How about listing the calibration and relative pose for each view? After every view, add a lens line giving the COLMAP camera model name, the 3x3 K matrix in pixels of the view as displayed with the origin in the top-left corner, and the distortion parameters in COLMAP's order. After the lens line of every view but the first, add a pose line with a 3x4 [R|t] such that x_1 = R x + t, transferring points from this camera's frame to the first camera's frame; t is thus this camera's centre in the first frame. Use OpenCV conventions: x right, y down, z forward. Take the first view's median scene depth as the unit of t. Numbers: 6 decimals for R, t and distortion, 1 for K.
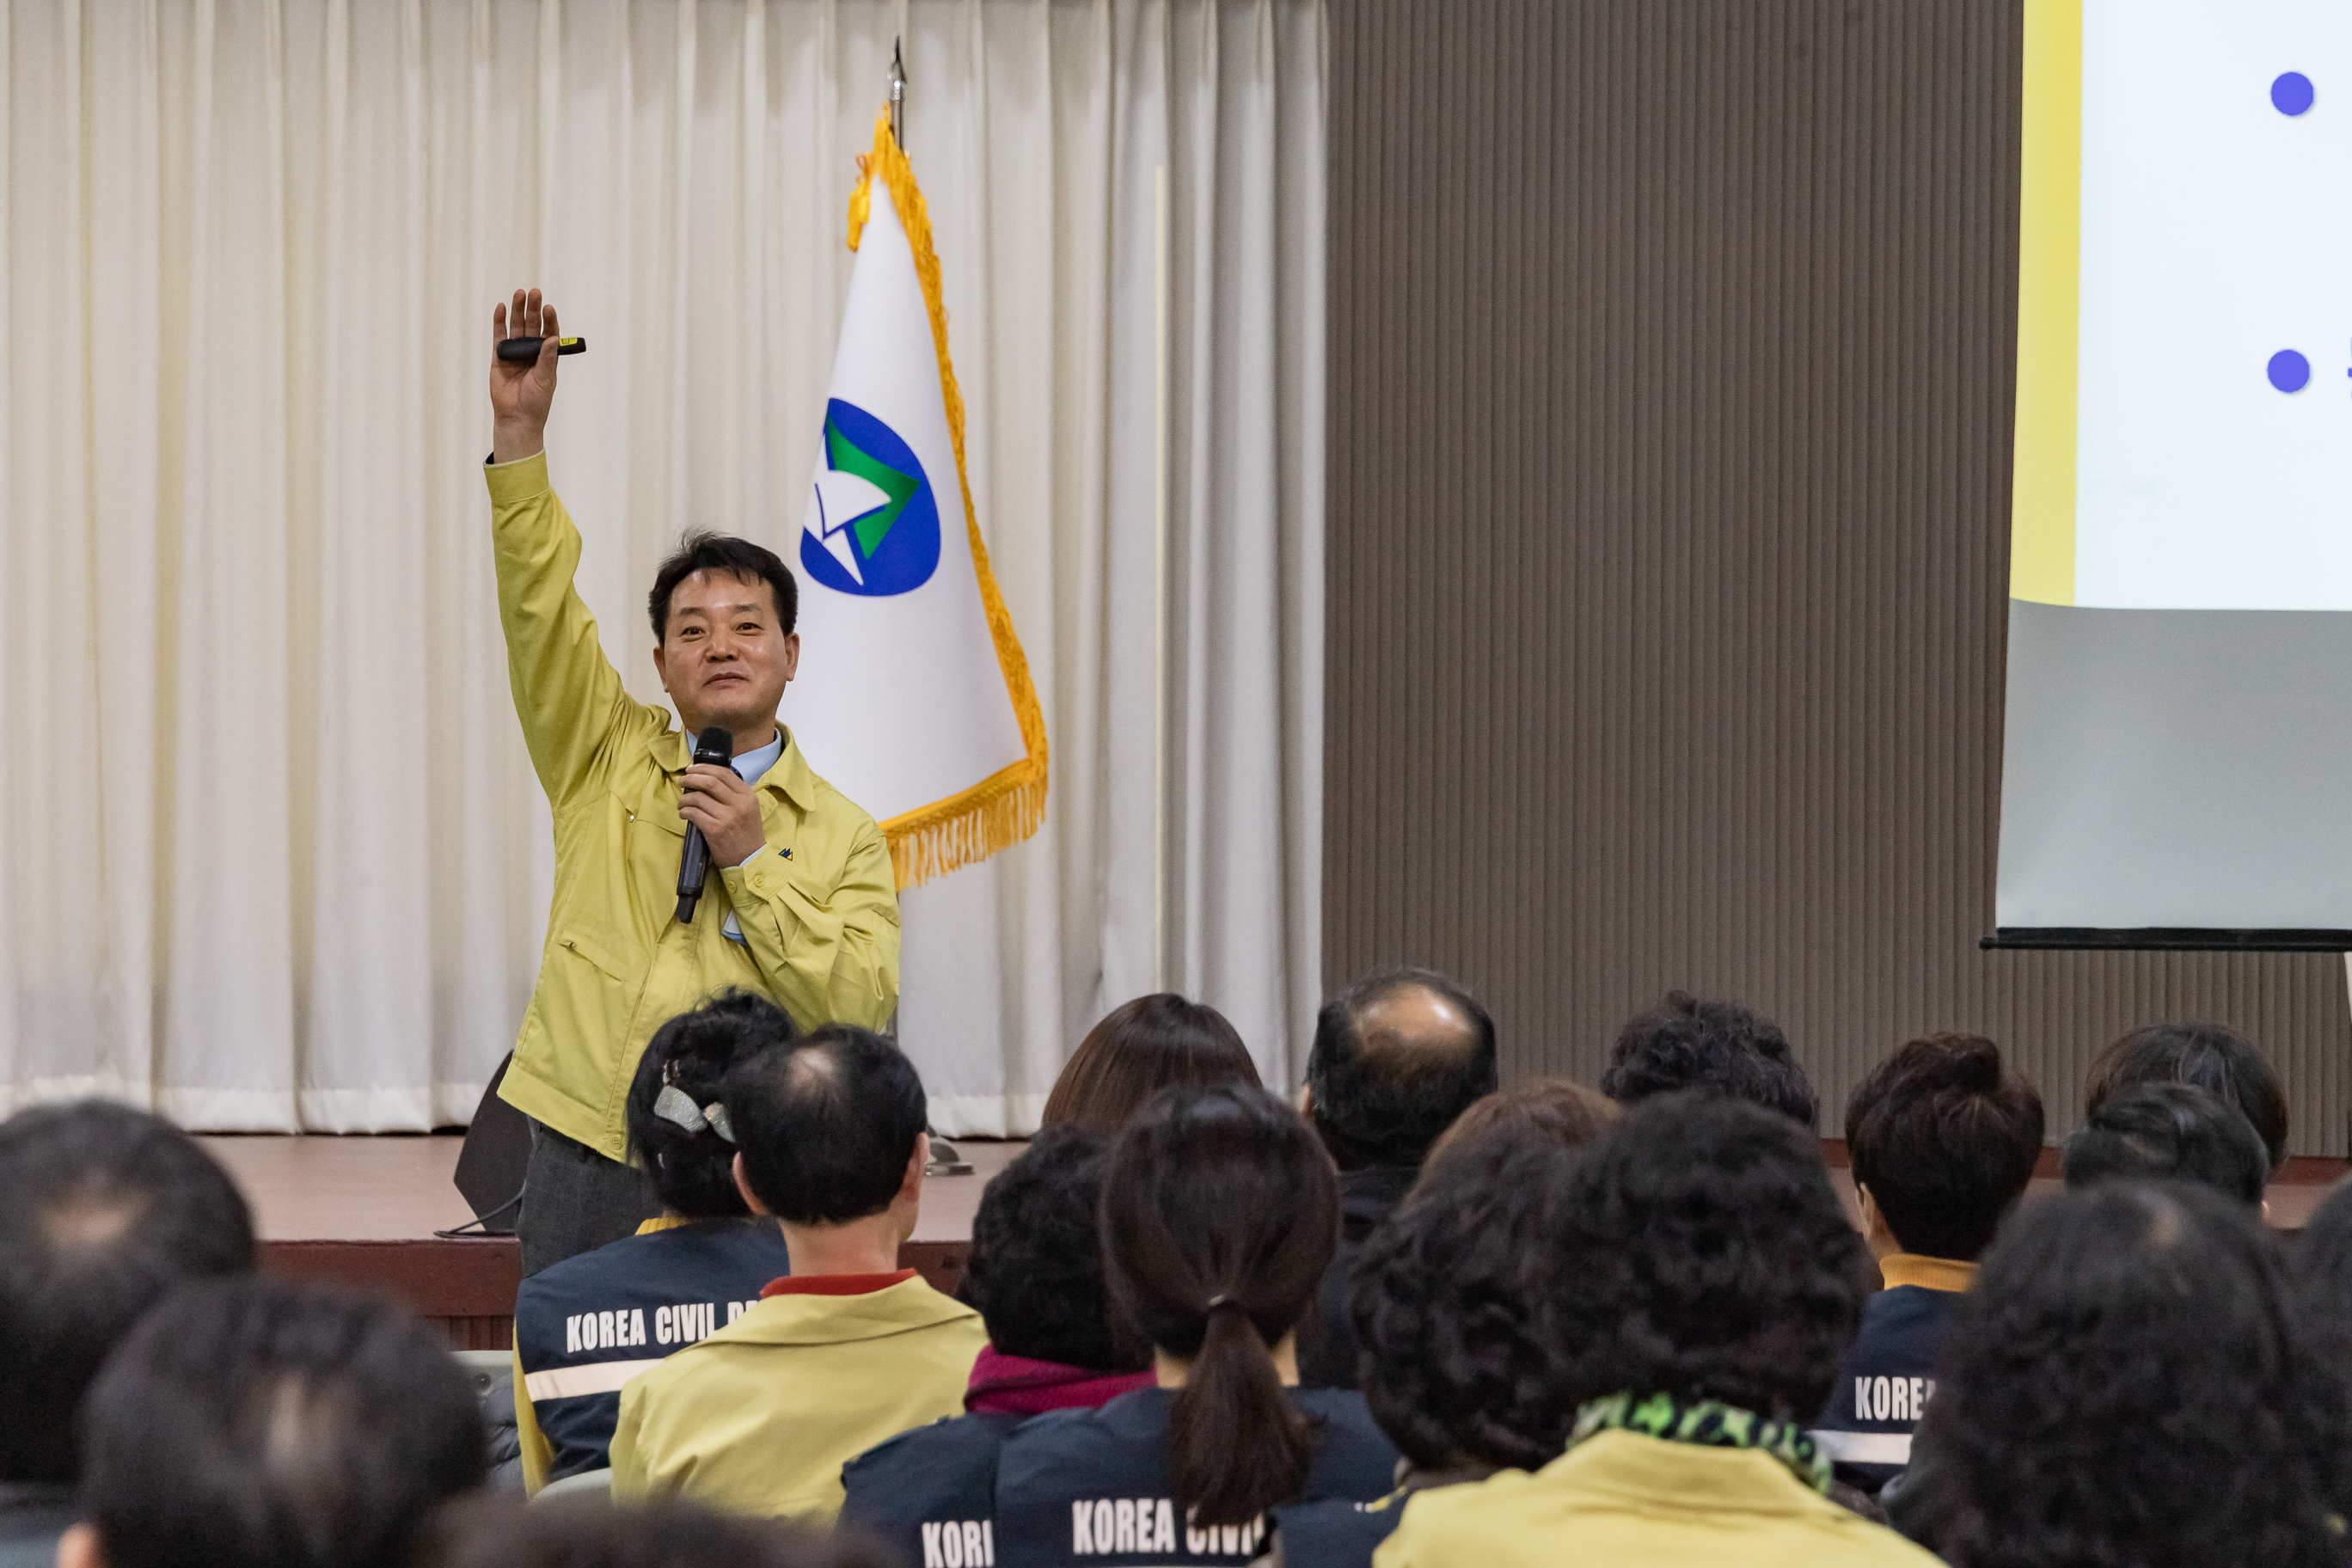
lens RADIAL K [[11858.8, 0, 1177.1], [0, 11858.8, 781.6], [0, 0, 1]] dist [-0.243422, 0.000000]
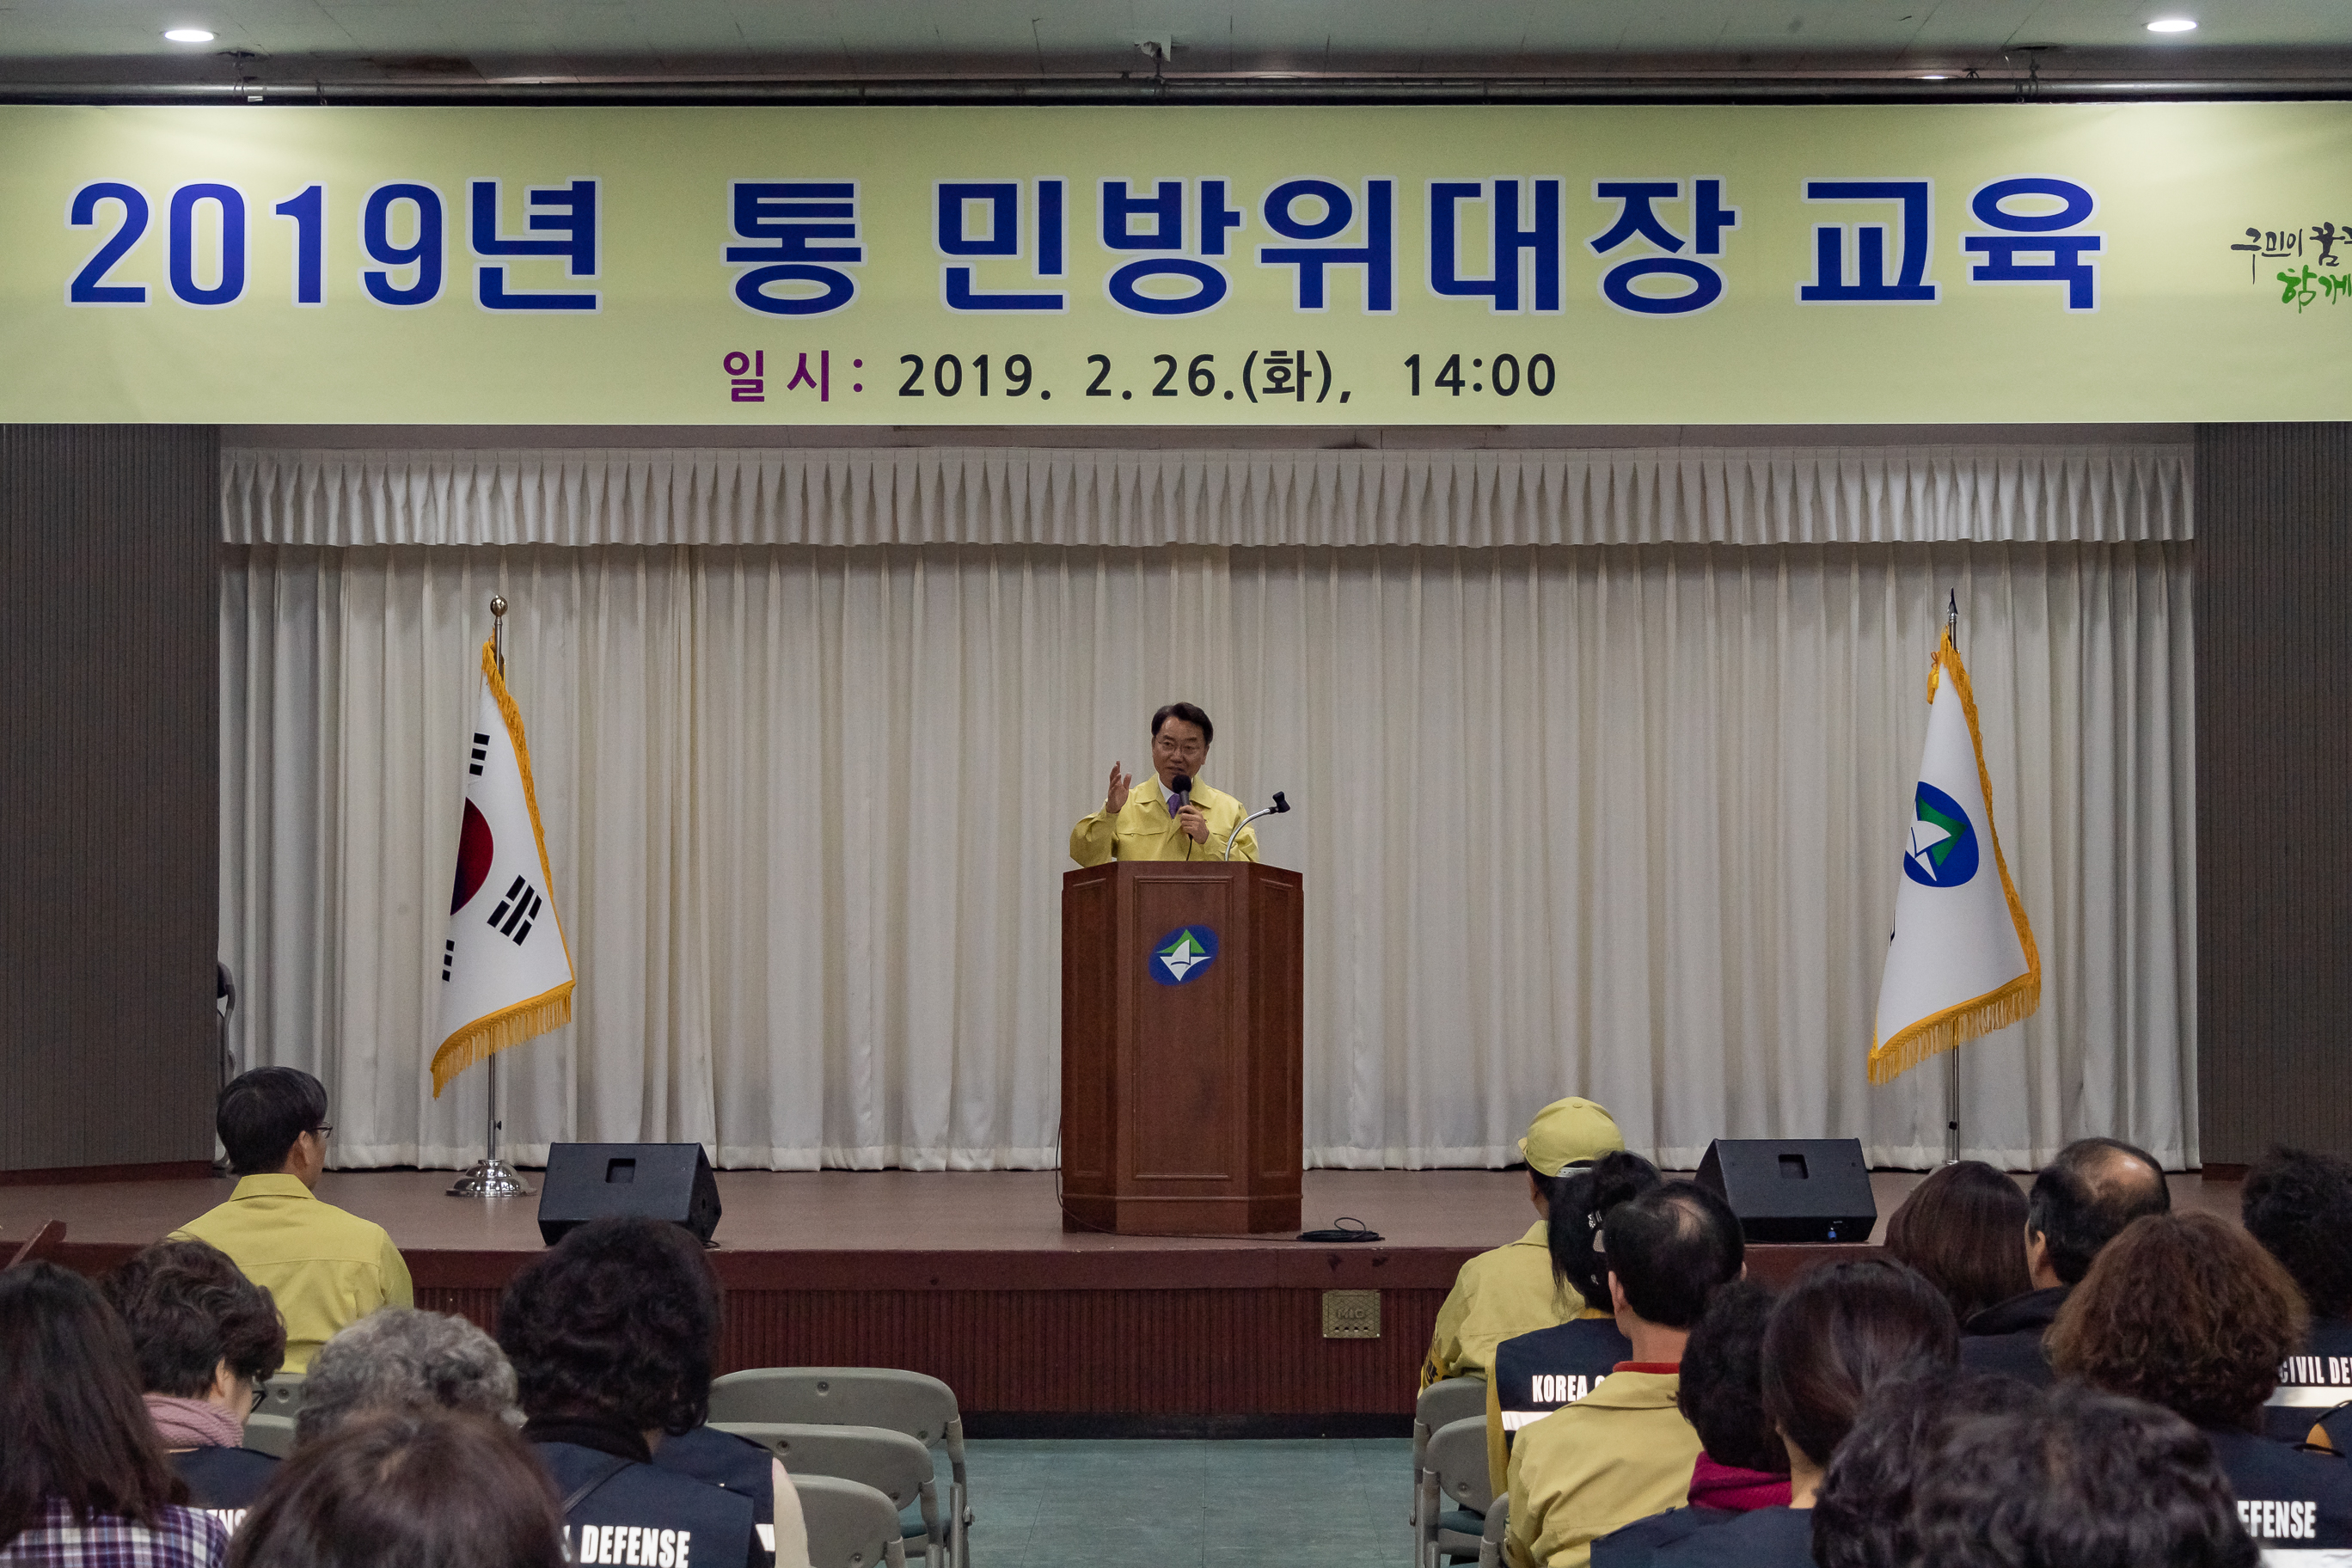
lens RADIAL K [[4943.6, 0, 1146.6], [0, 4943.6, 796.9], [0, 0, 1]] dist [0.005537, 0.000000]
pose [[0.976612, -0.017084, -0.214330, 0.019132], [0.009396, 0.999277, -0.036838, -0.002269], [0.214804, 0.033963, 0.976066, 0.208095]]
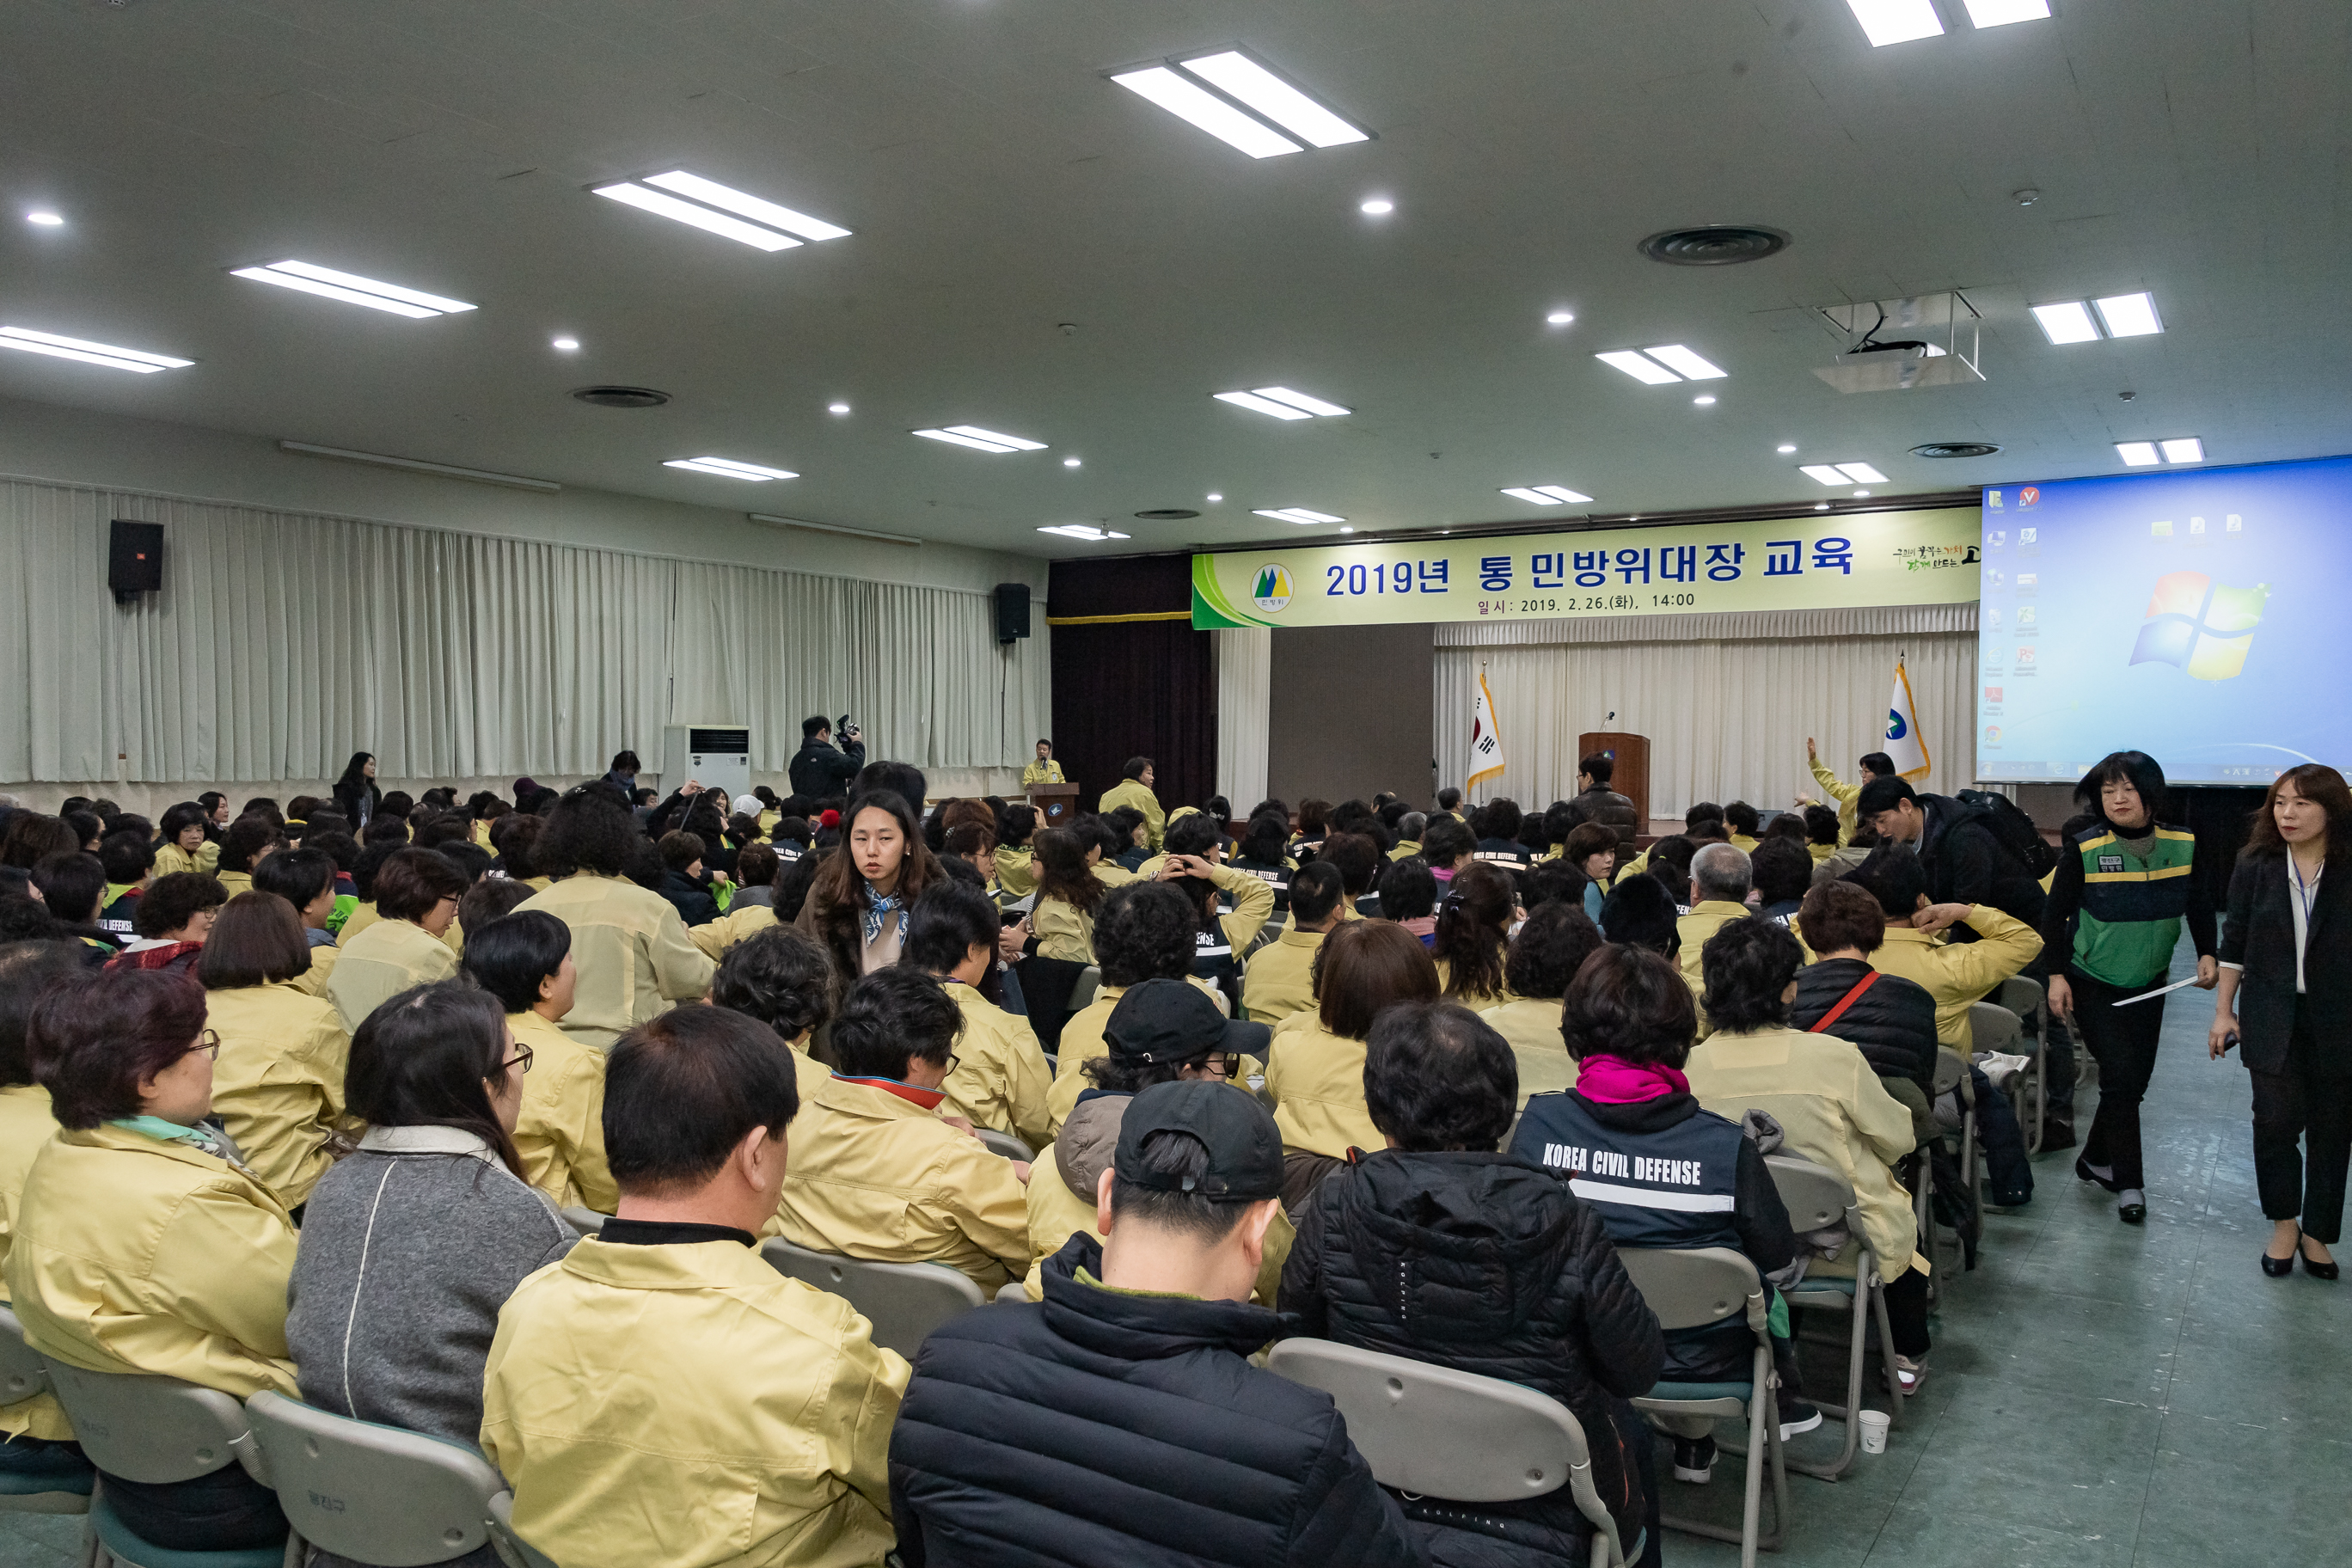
lens RADIAL K [[1788.8, 0, 1153.4], [0, 1788.8, 784.9], [0, 0, 1]] dist [0.033177, -0.034457]
pose [[0.720803, 0.007858, -0.693096, 0.345665], [-0.003289, 0.999963, 0.007916, 0.001918], [0.693133, -0.003427, 0.720802, 0.050531]]
